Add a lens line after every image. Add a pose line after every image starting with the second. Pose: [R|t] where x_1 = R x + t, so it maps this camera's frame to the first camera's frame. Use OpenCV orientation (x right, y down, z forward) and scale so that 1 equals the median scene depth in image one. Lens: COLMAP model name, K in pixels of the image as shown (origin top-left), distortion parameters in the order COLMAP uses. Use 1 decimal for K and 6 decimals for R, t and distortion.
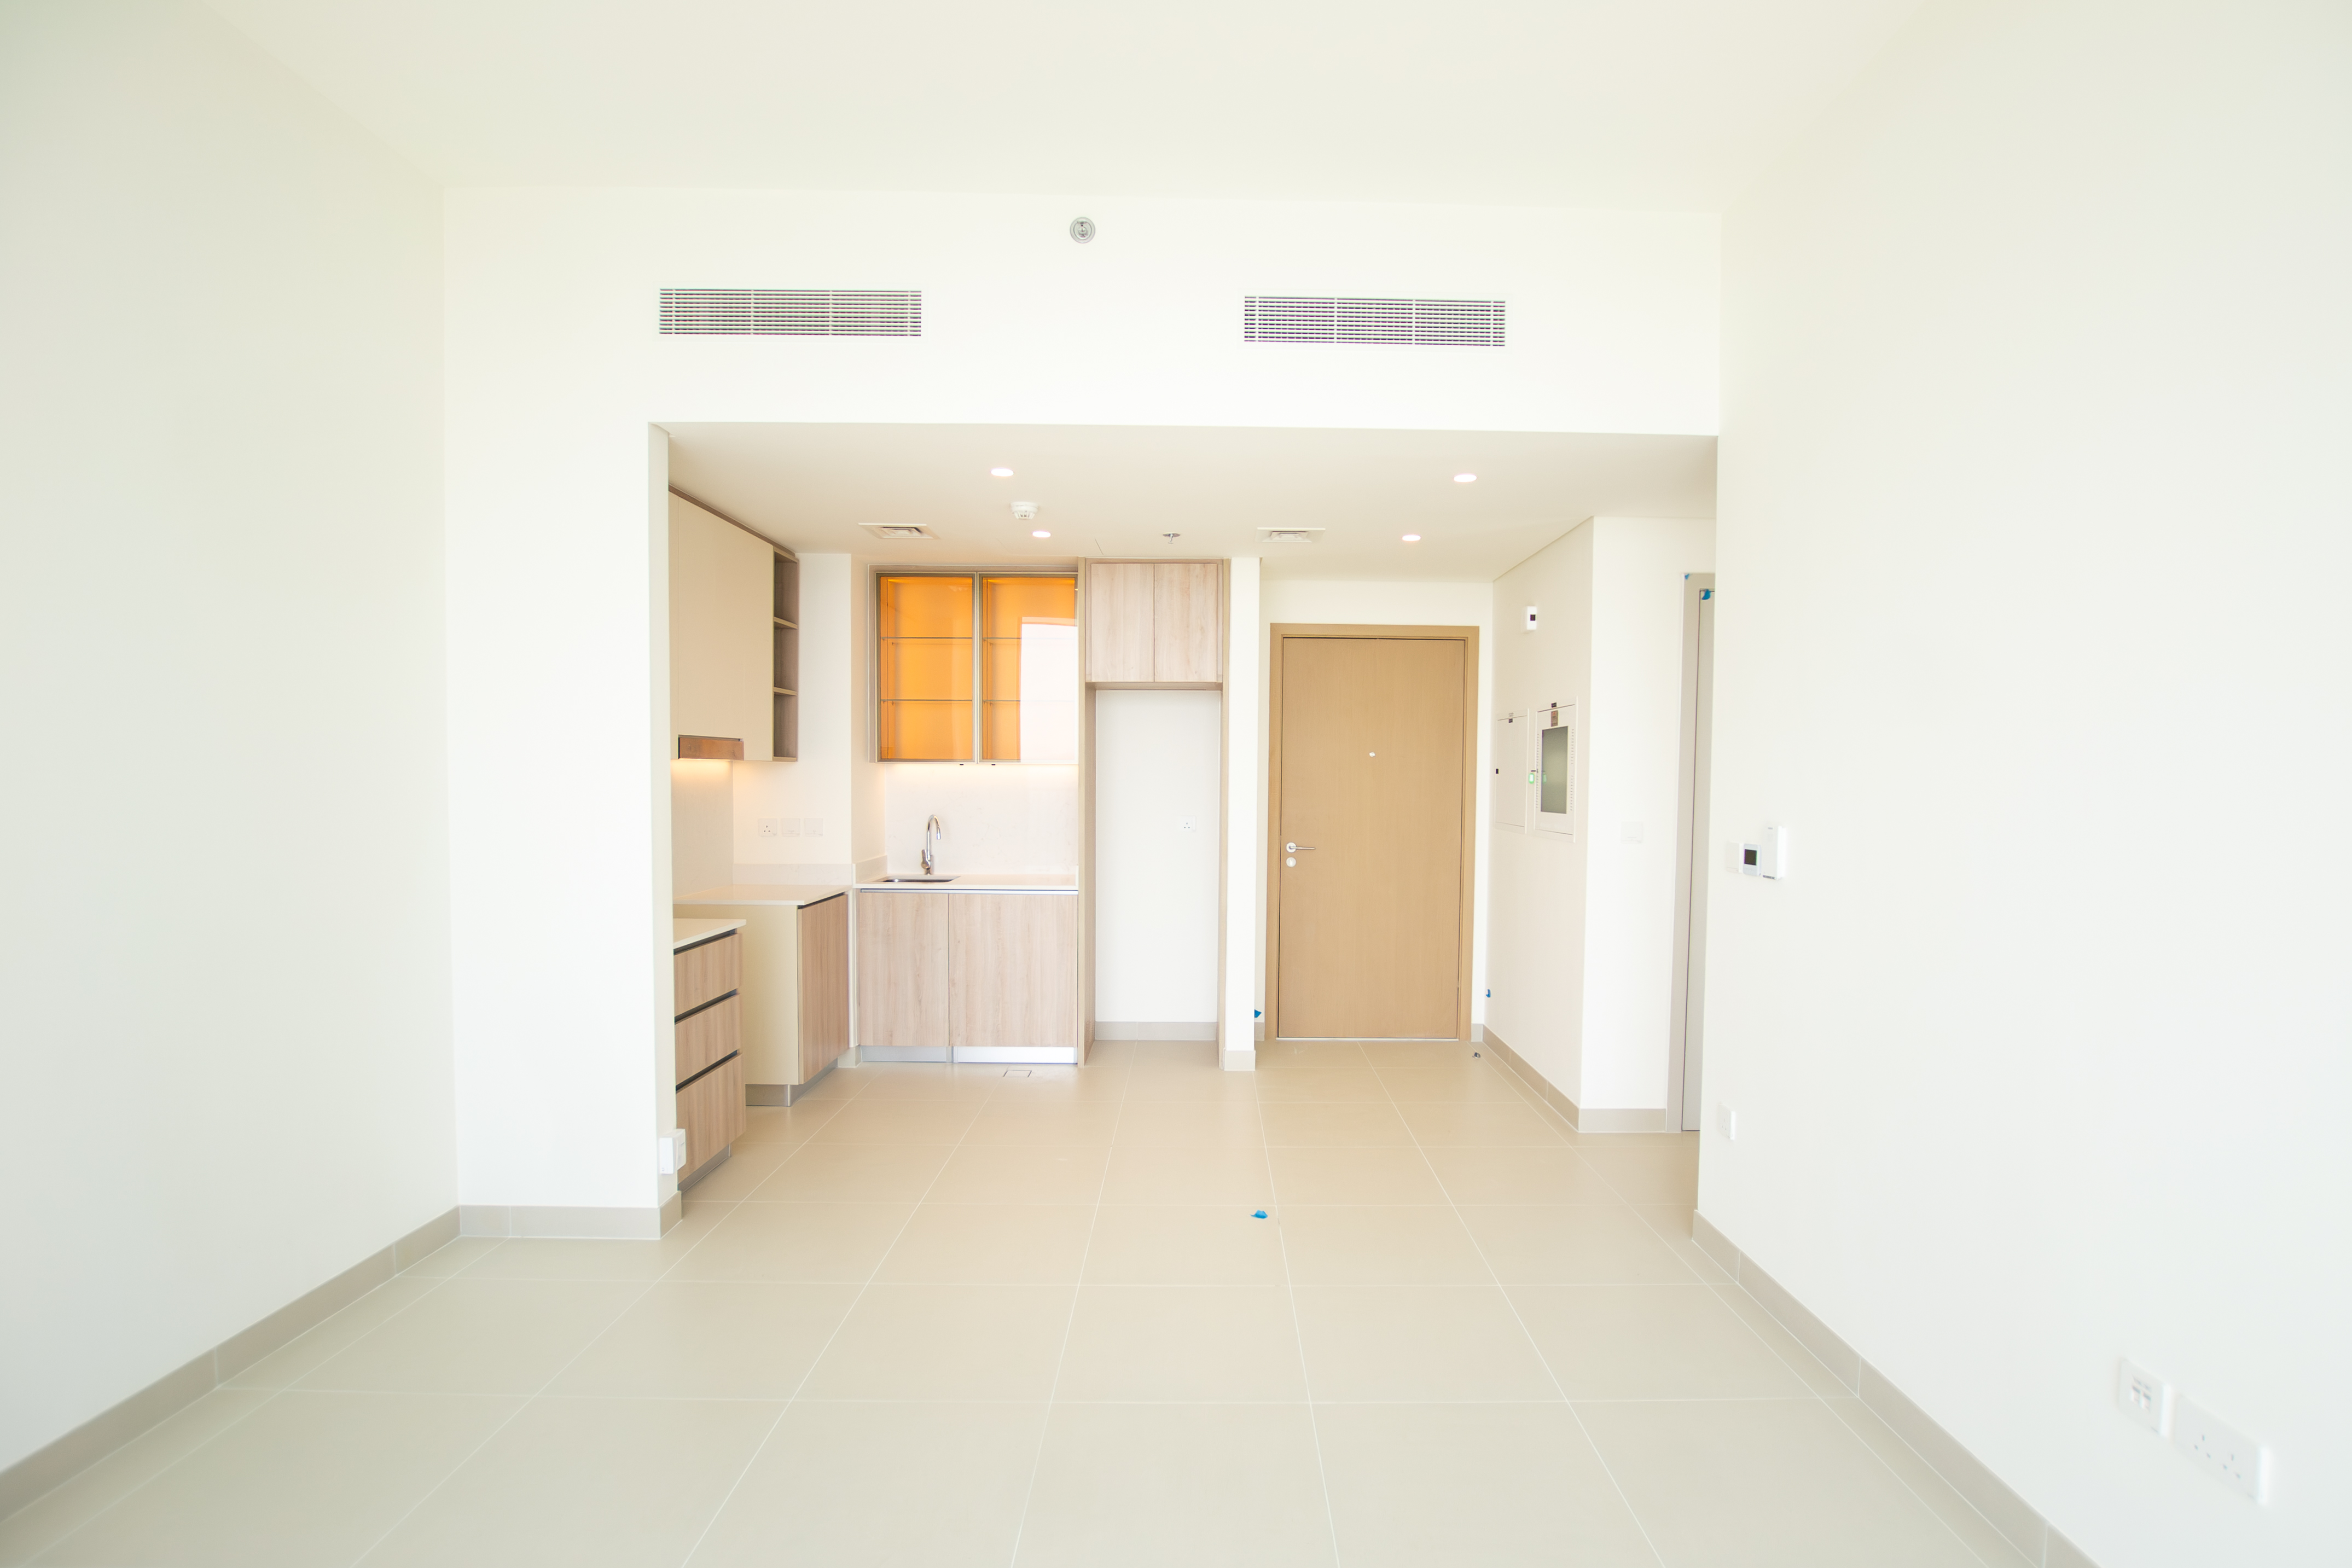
lens RADIAL K [[1047.6, 0, 1169.6], [0, 1047.6, 779.8], [0, 0, 1]] dist [-0.031493, 0.000903]
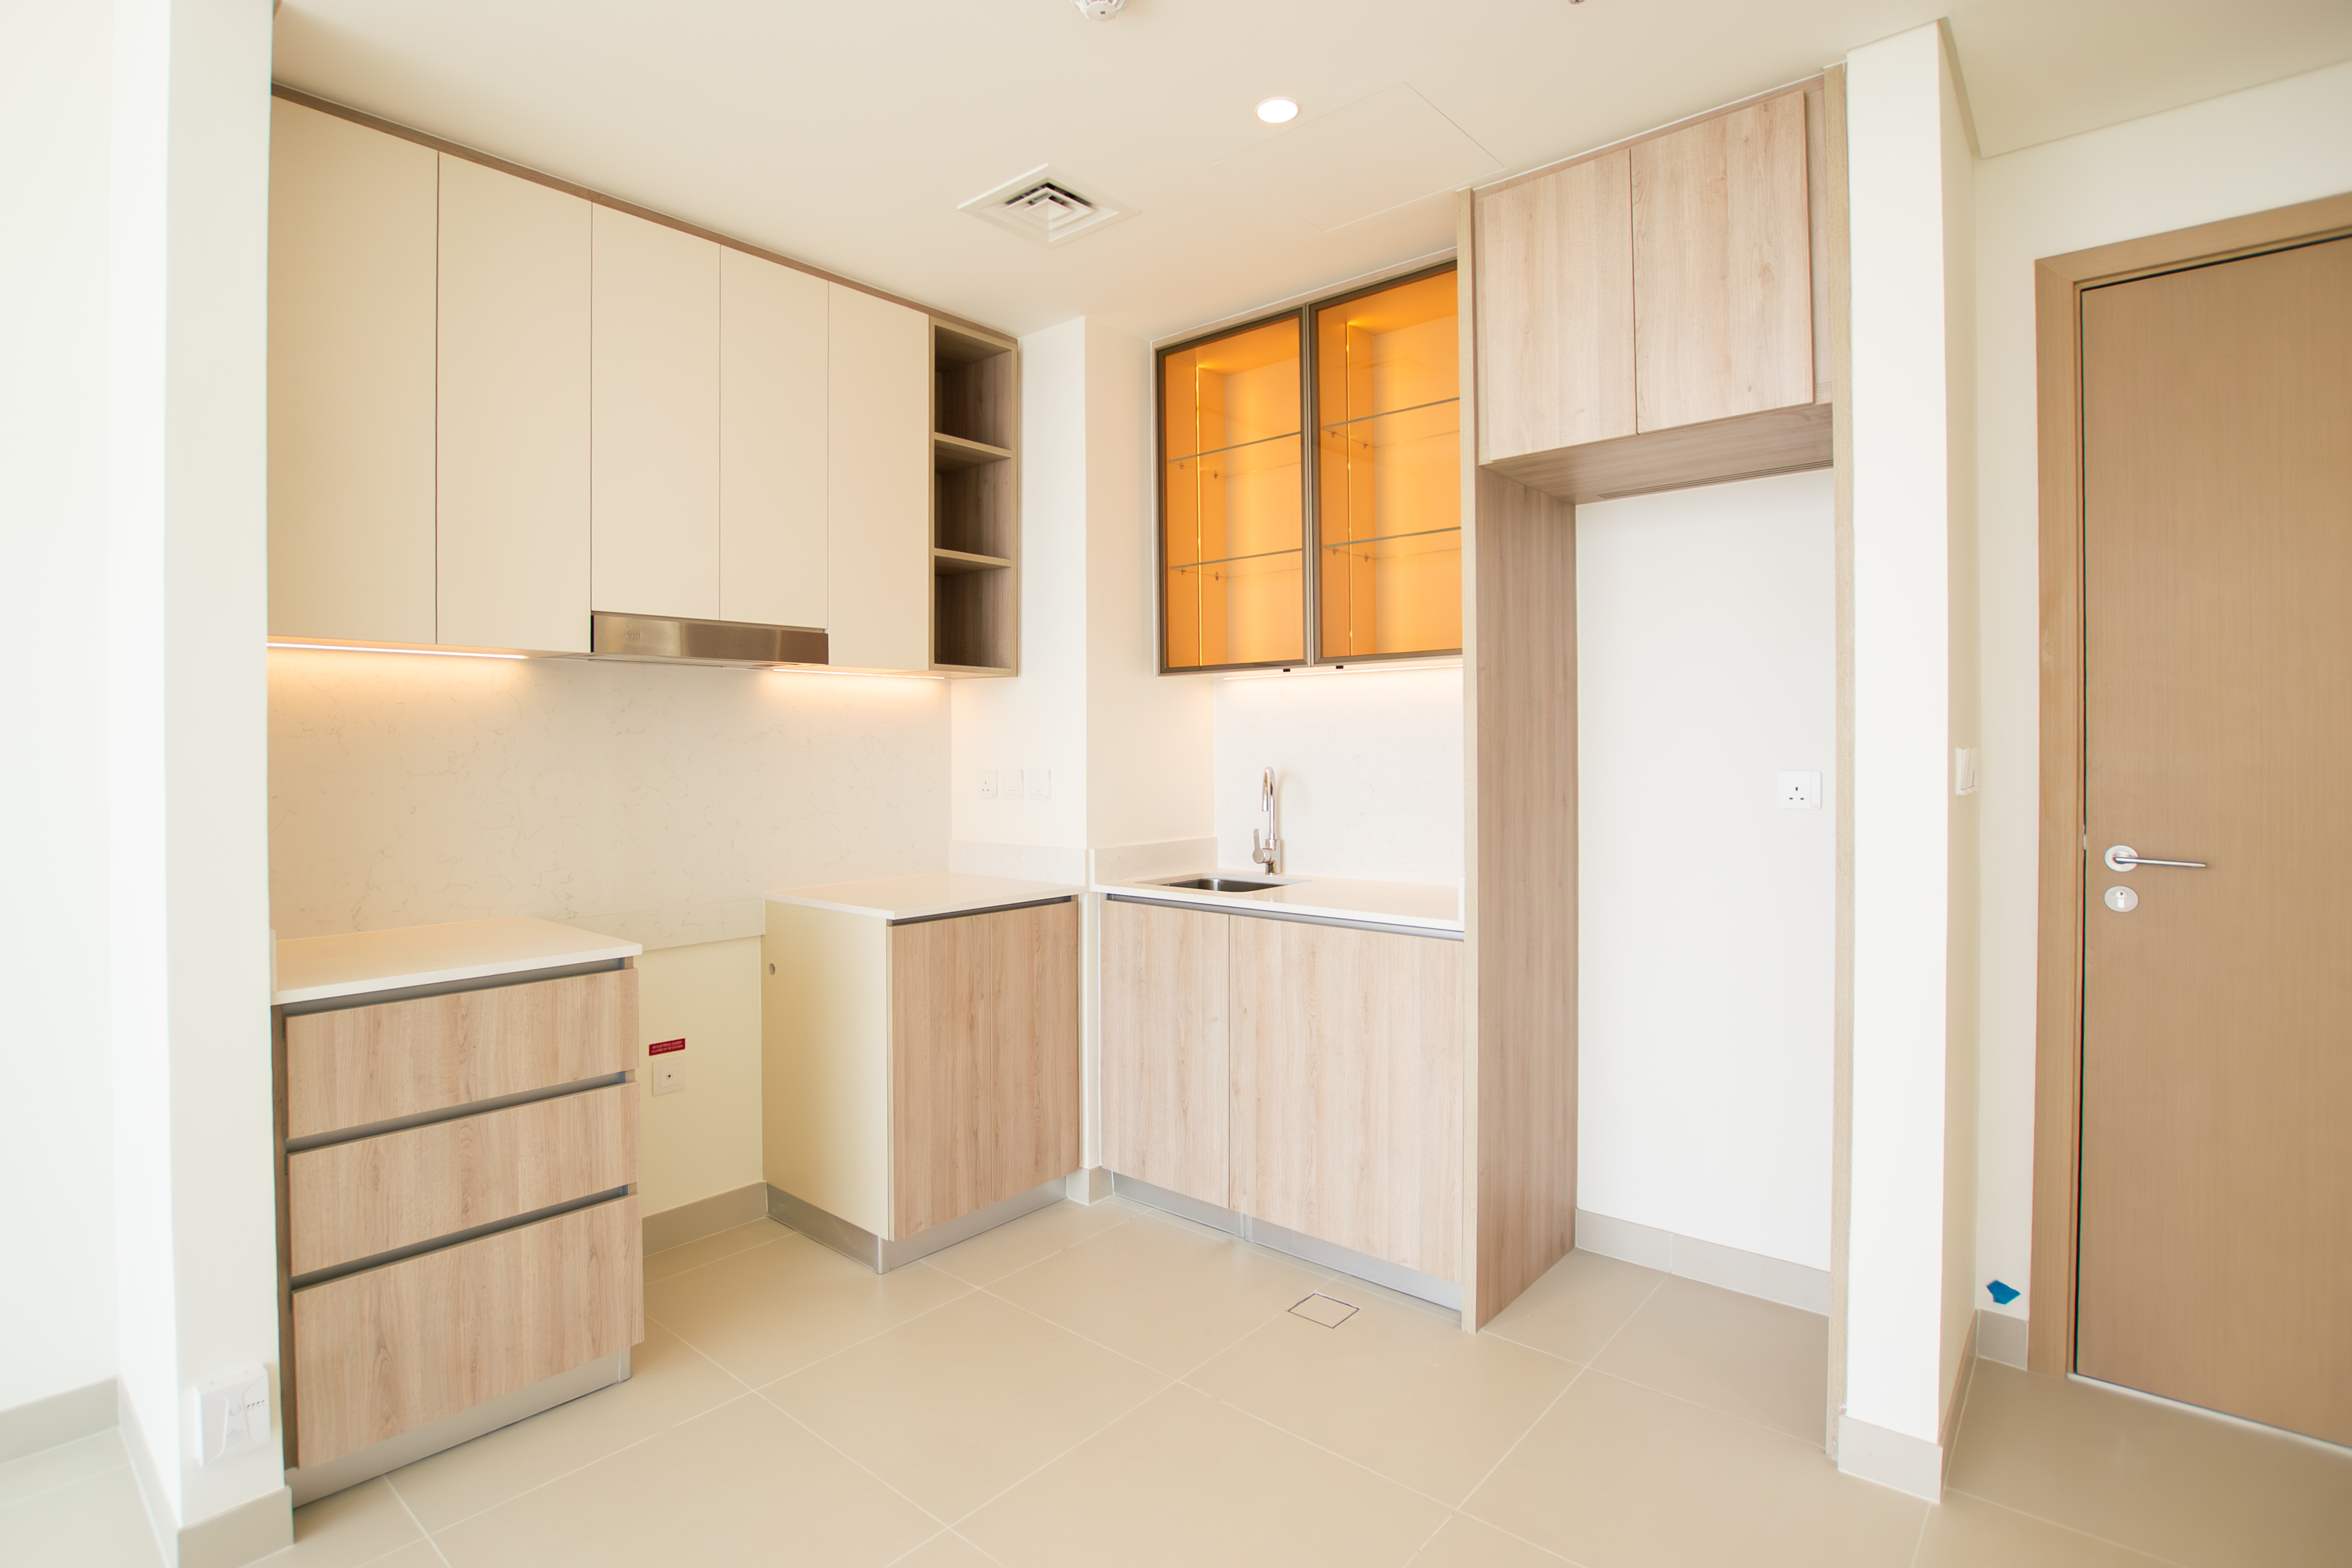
lens RADIAL K [[1151.7, 0, 1091.7], [0, 1151.7, 744.0], [0, 0, 1]] dist [-0.023292, 0.000805]
pose [[0.760439, -0.012620, -0.649287, 0.110198], [0.005734, 0.999903, -0.012719, 0.030644], [0.649384, 0.005949, 0.760438, 0.519878]]
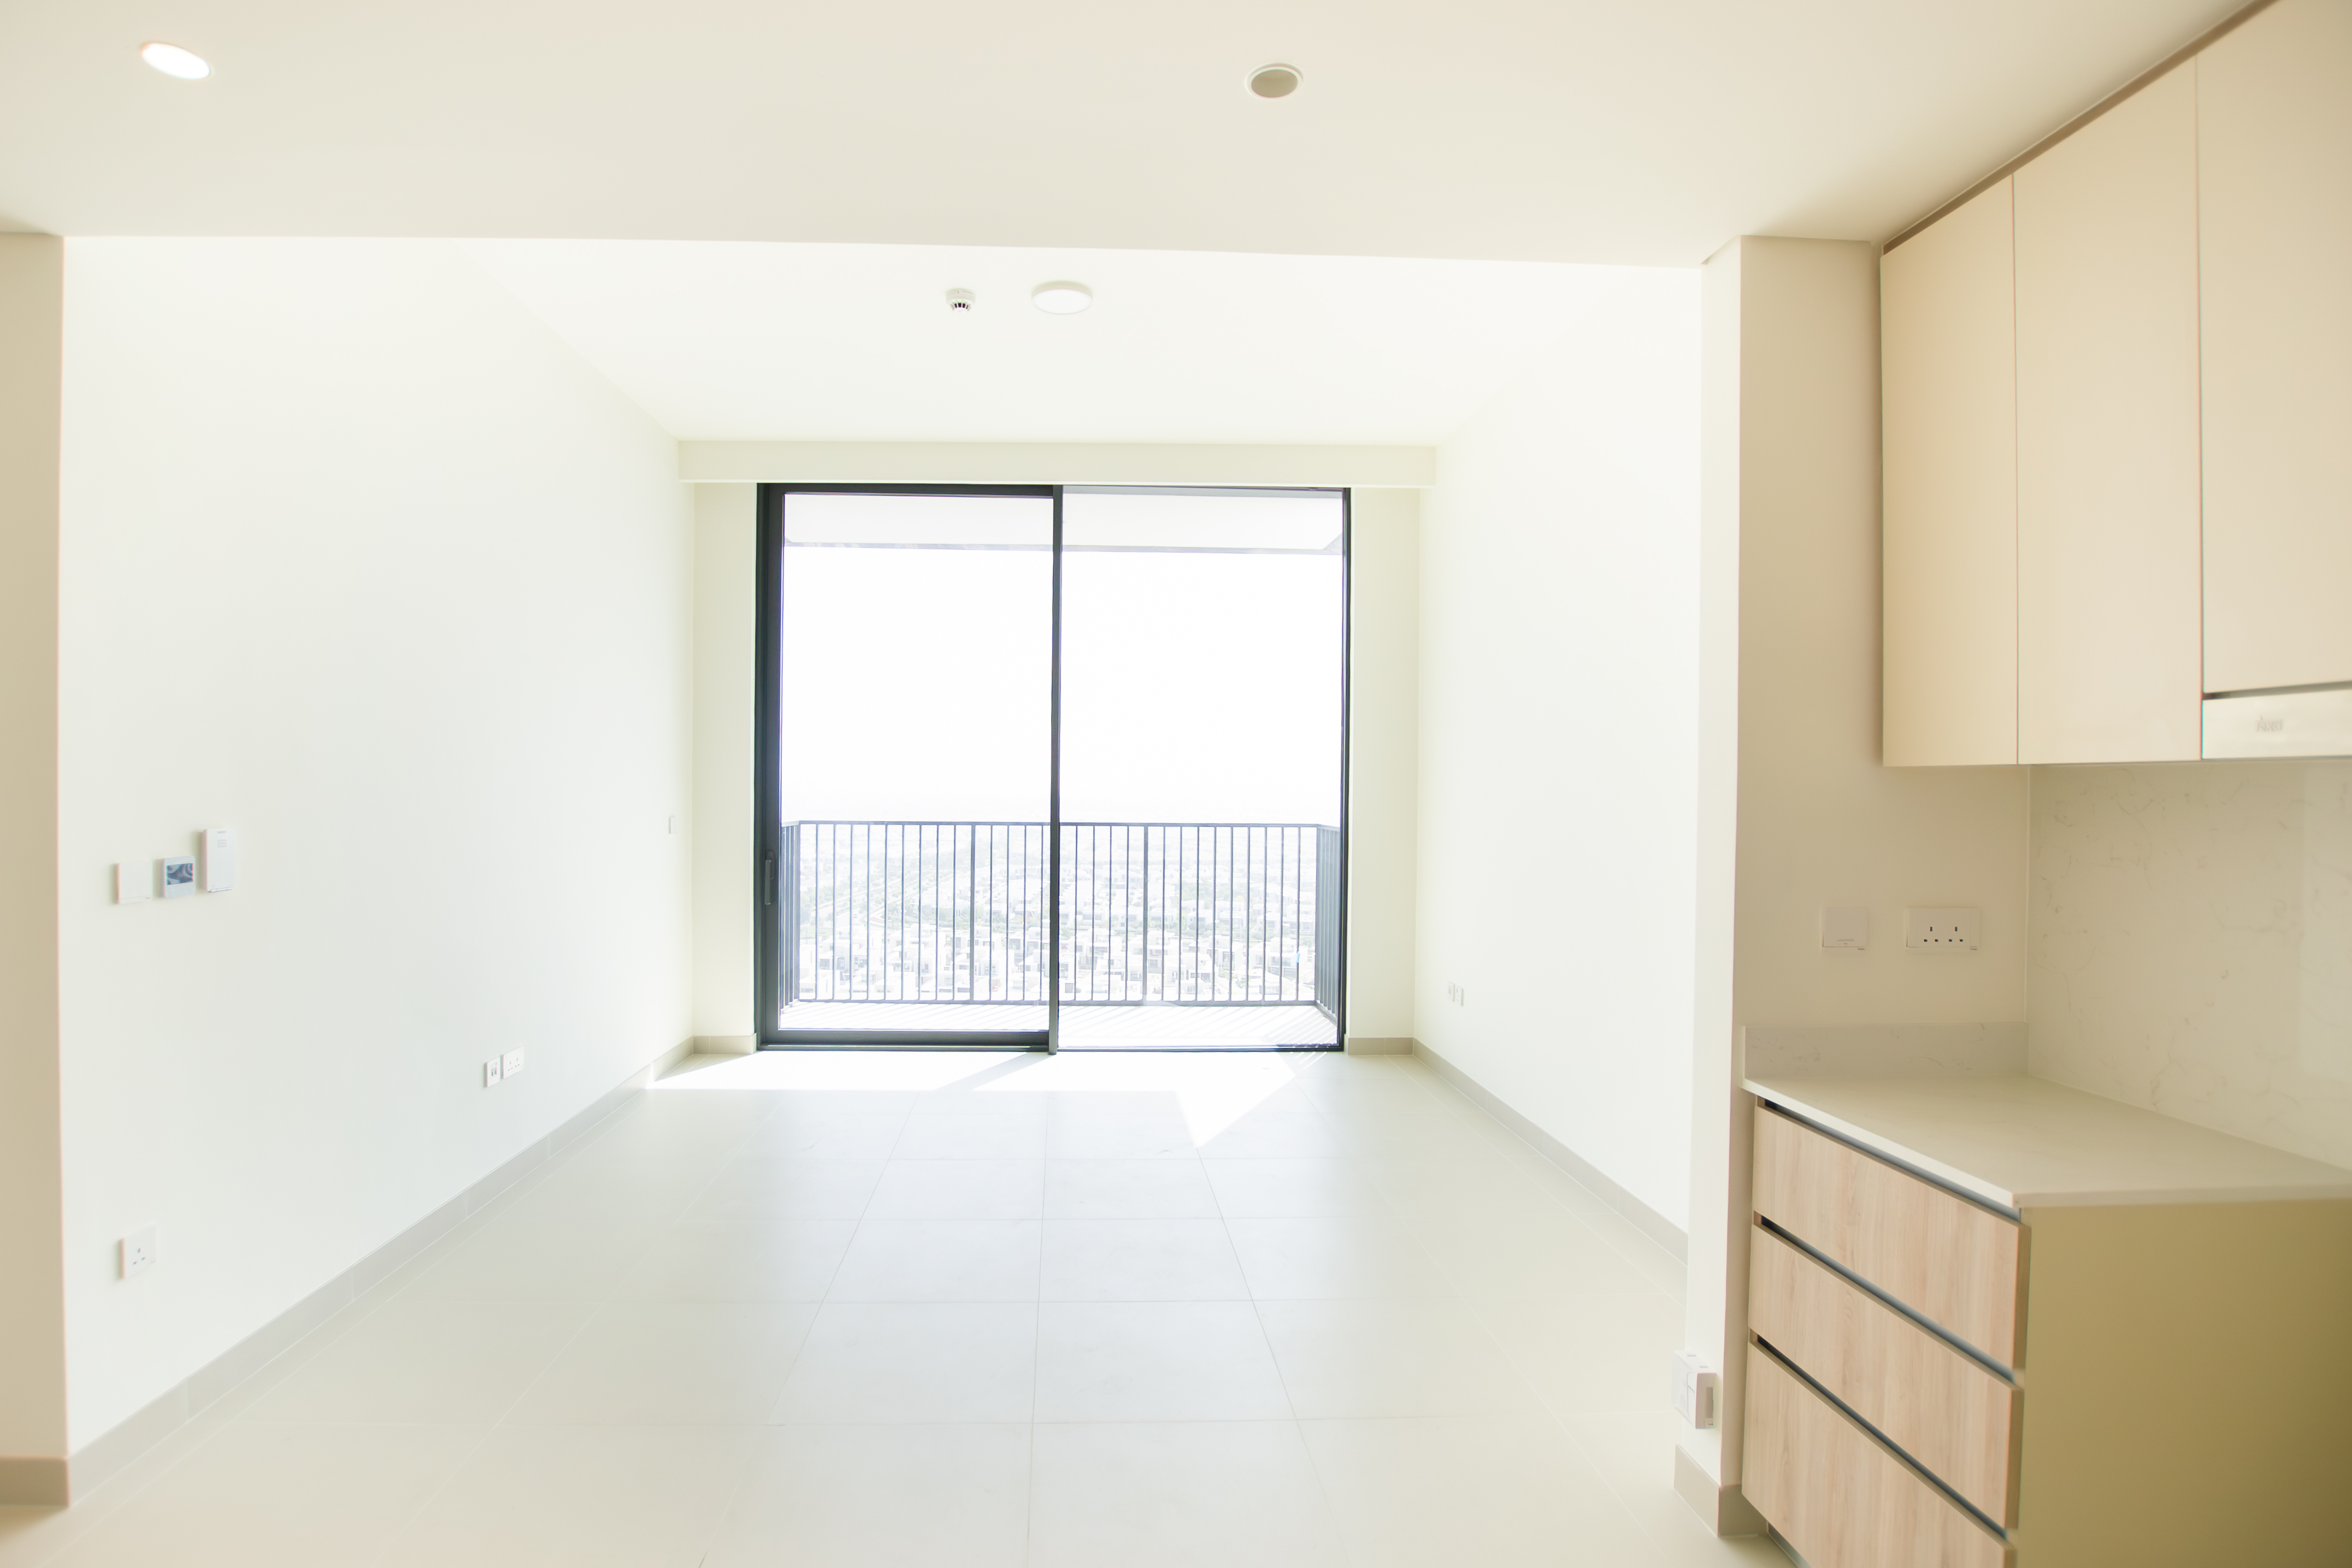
lens RADIAL K [[1119.8, 0, 1127.4], [0, 1119.8, 797.8], [0, 0, 1]] dist [-0.039978, 0.000750]
pose [[-0.996187, -0.019386, -0.085062, -0.060484], [-0.020751, 0.999669, 0.015191, -0.004299], [0.084739, 0.016898, -0.996260, 1.035951]]
